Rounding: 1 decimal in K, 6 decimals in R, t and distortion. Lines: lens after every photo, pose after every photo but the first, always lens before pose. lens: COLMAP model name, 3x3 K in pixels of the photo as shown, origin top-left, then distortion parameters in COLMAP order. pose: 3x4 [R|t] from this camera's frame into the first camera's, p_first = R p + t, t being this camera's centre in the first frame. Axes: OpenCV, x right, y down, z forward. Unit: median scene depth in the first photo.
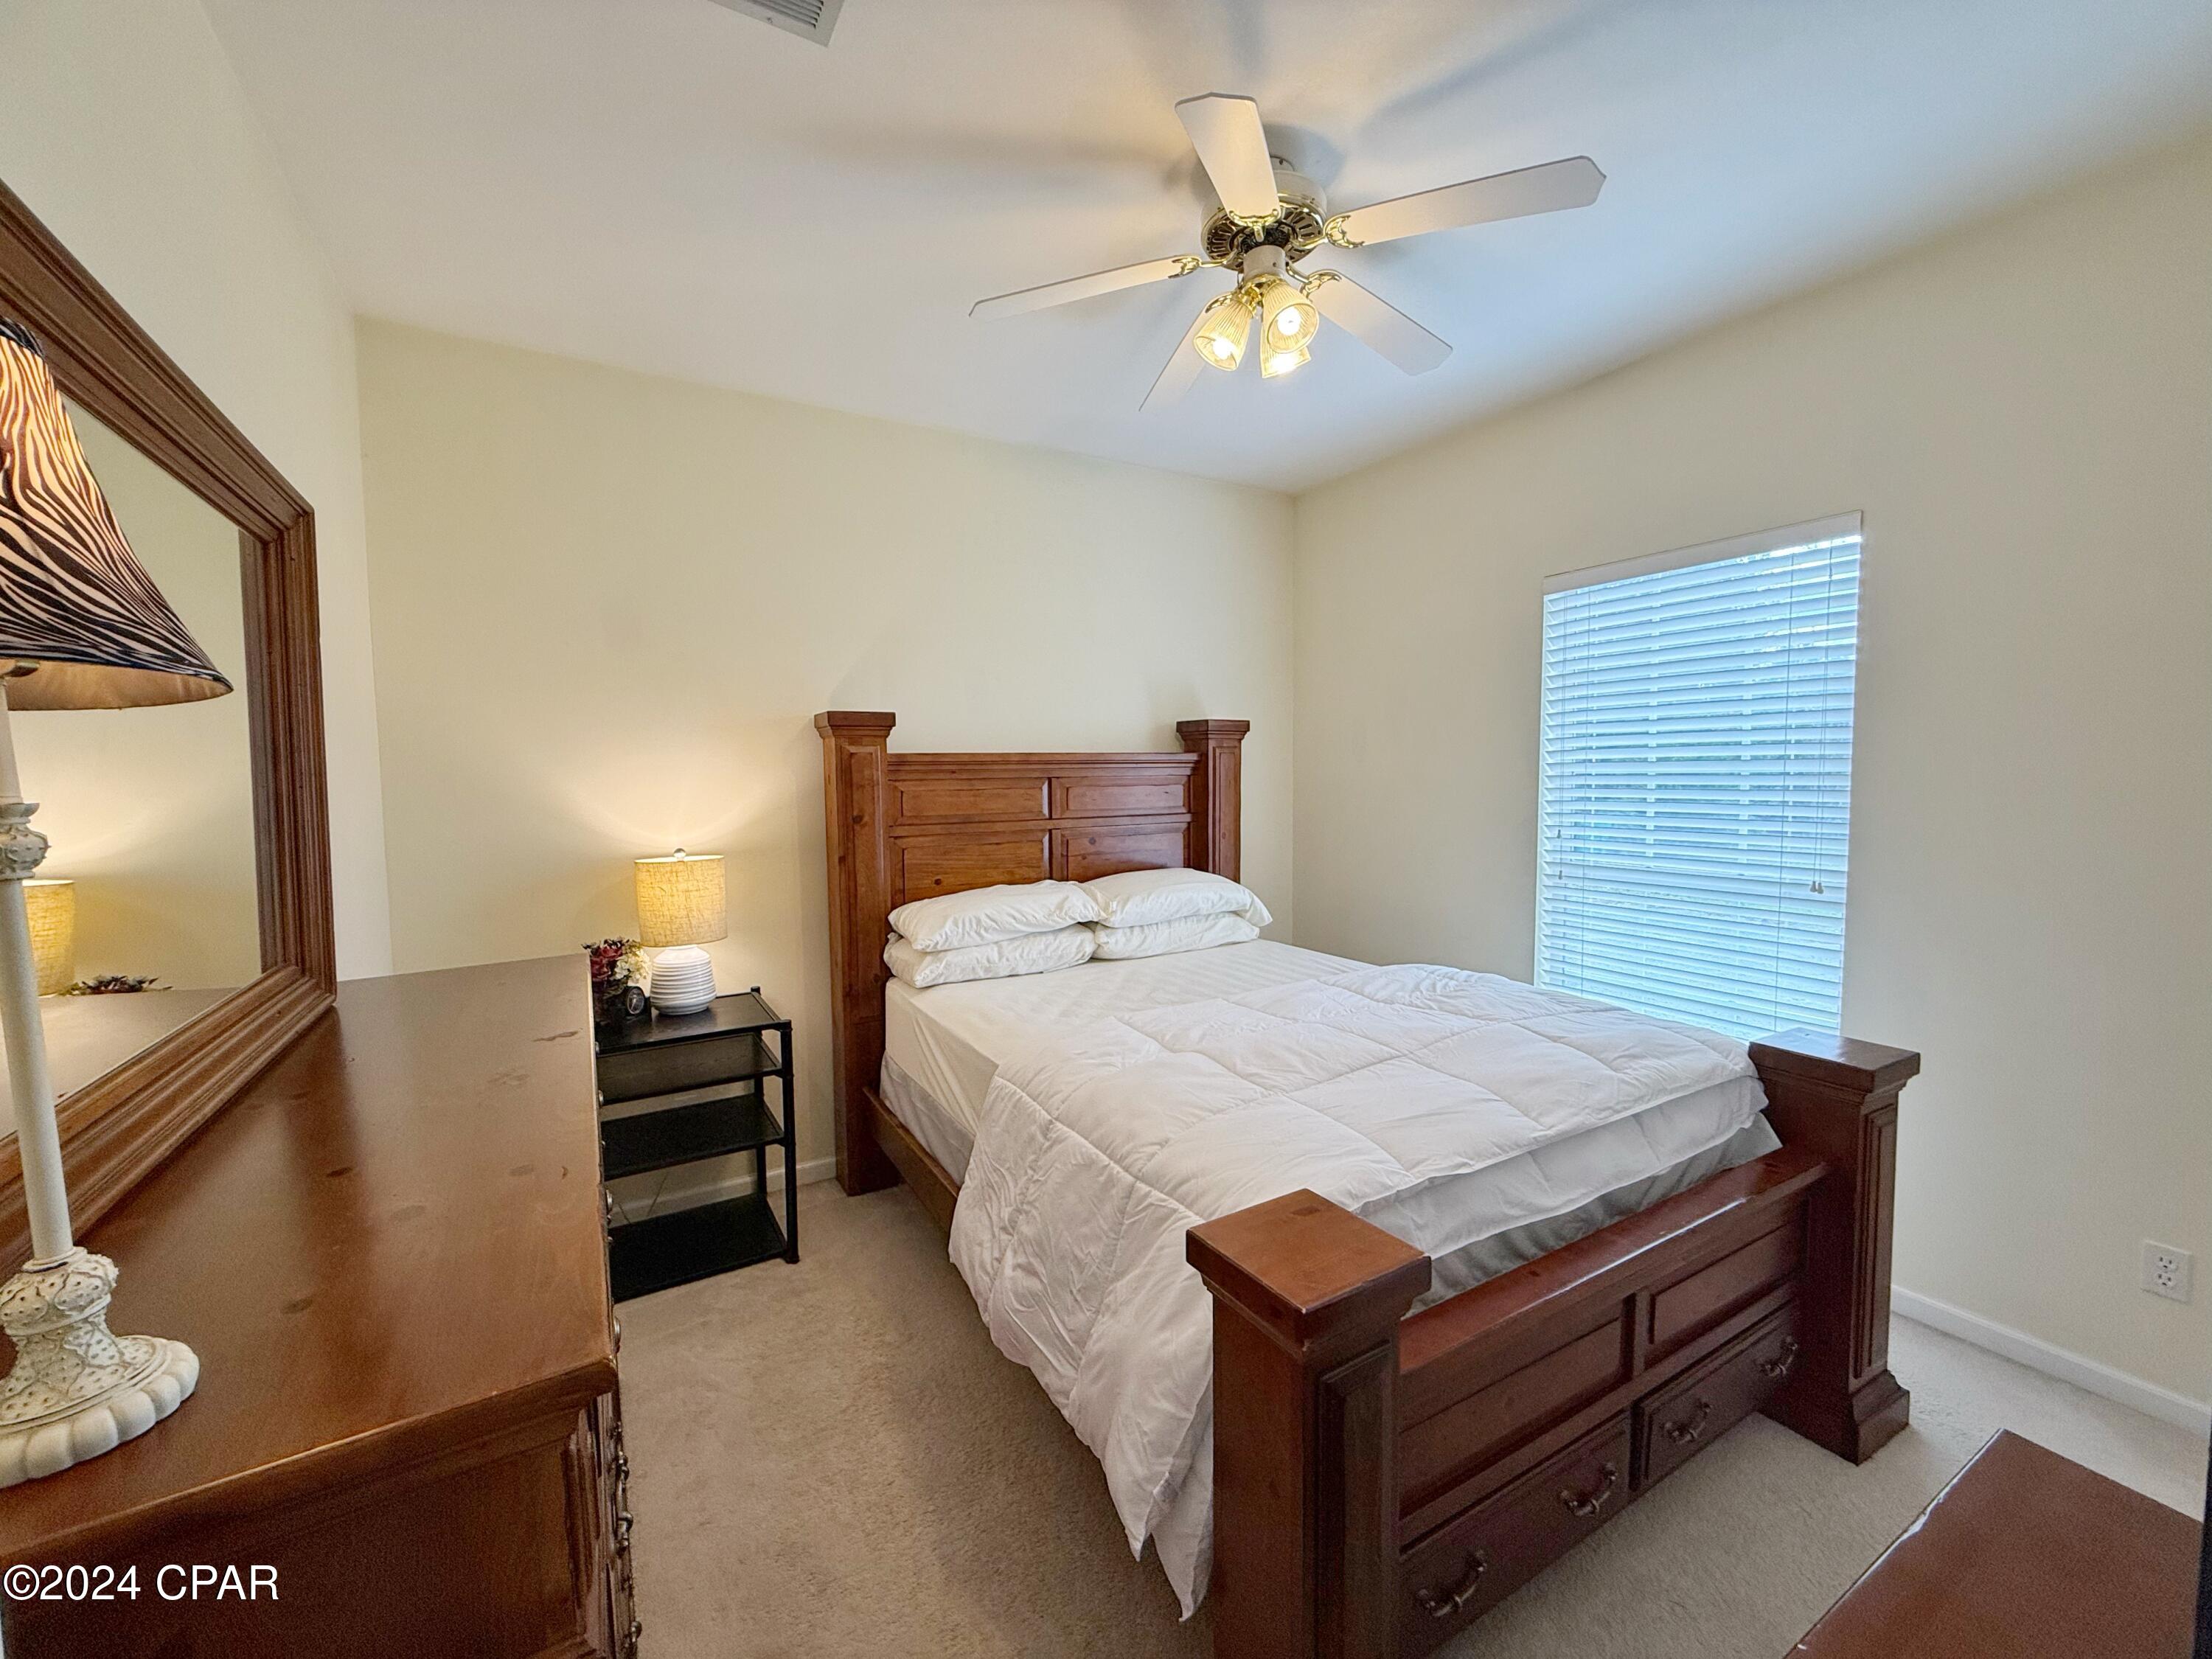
lens RADIAL K [[880.0, 0, 1100.9], [0, 880.0, 828.3], [0, 0, 1]] dist [-0.001318, 0.000559]
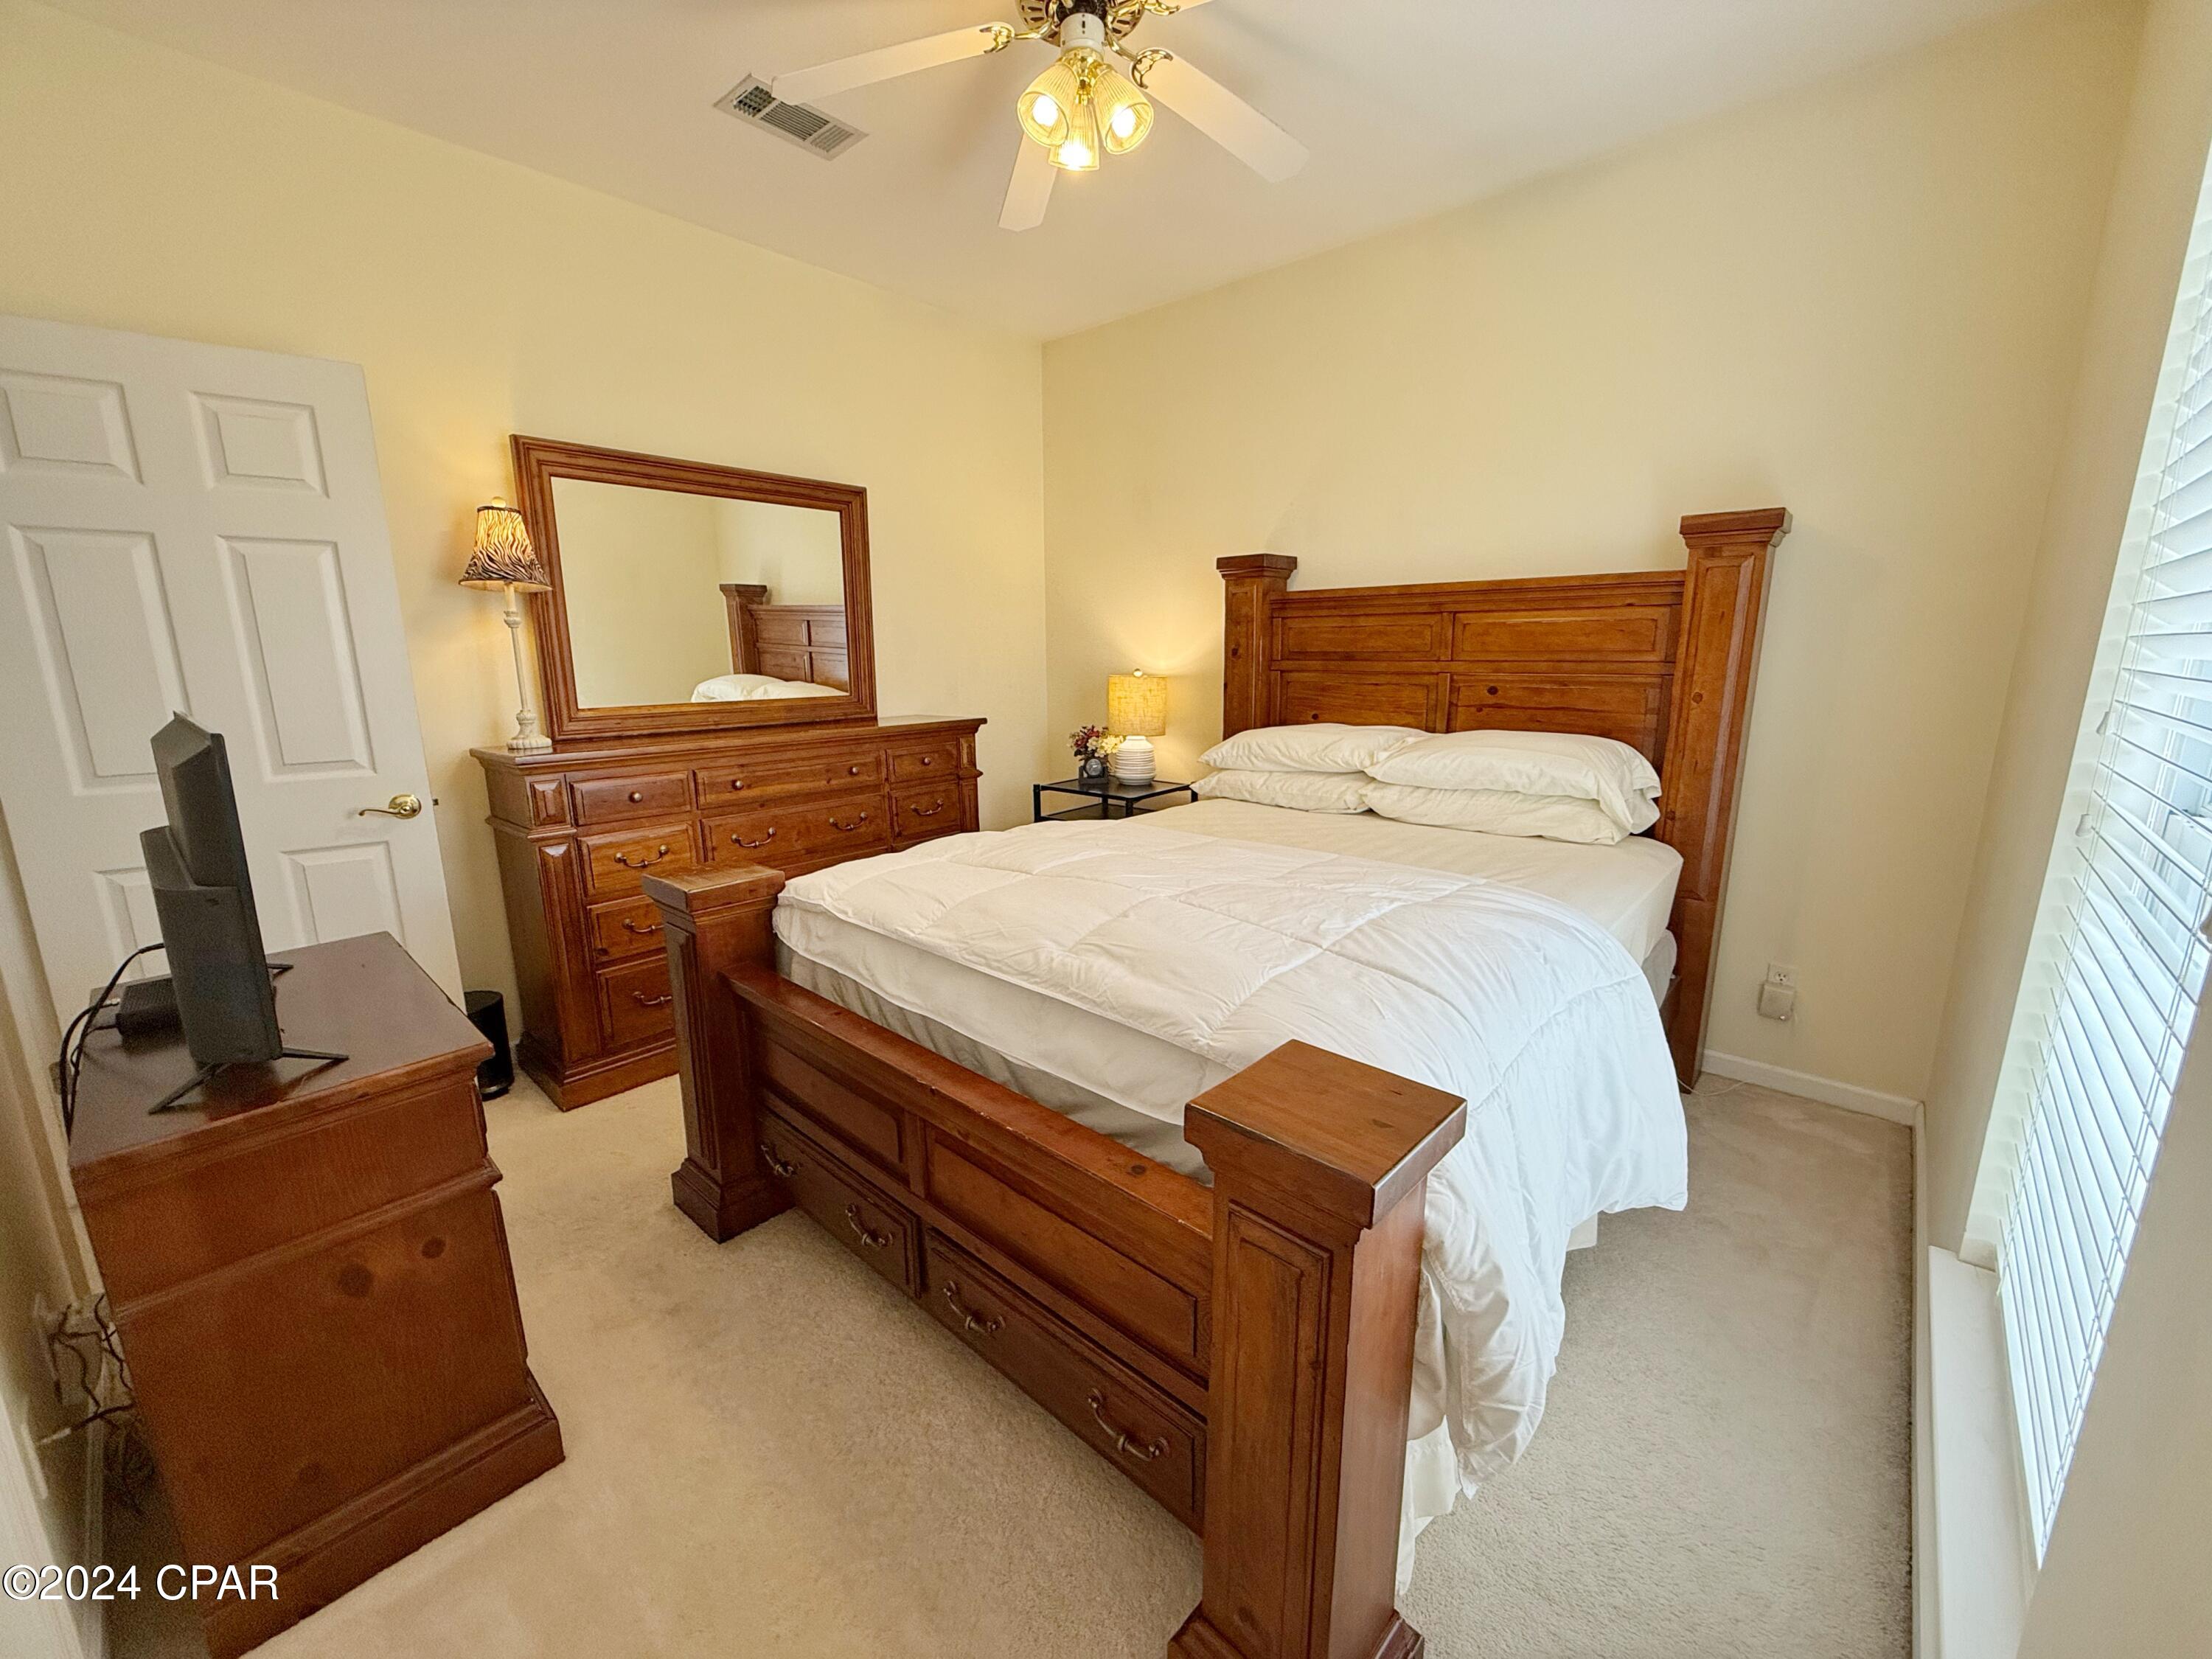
lens RADIAL K [[880.0, 0, 1100.9], [0, 880.0, 828.3], [0, 0, 1]] dist [-0.001318, 0.000559]
pose [[0.304631, 0.205776, -0.929976, 0.771332], [-0.061540, 0.978596, 0.196375, 0.001843], [0.950480, -0.002591, 0.310774, 0.450824]]
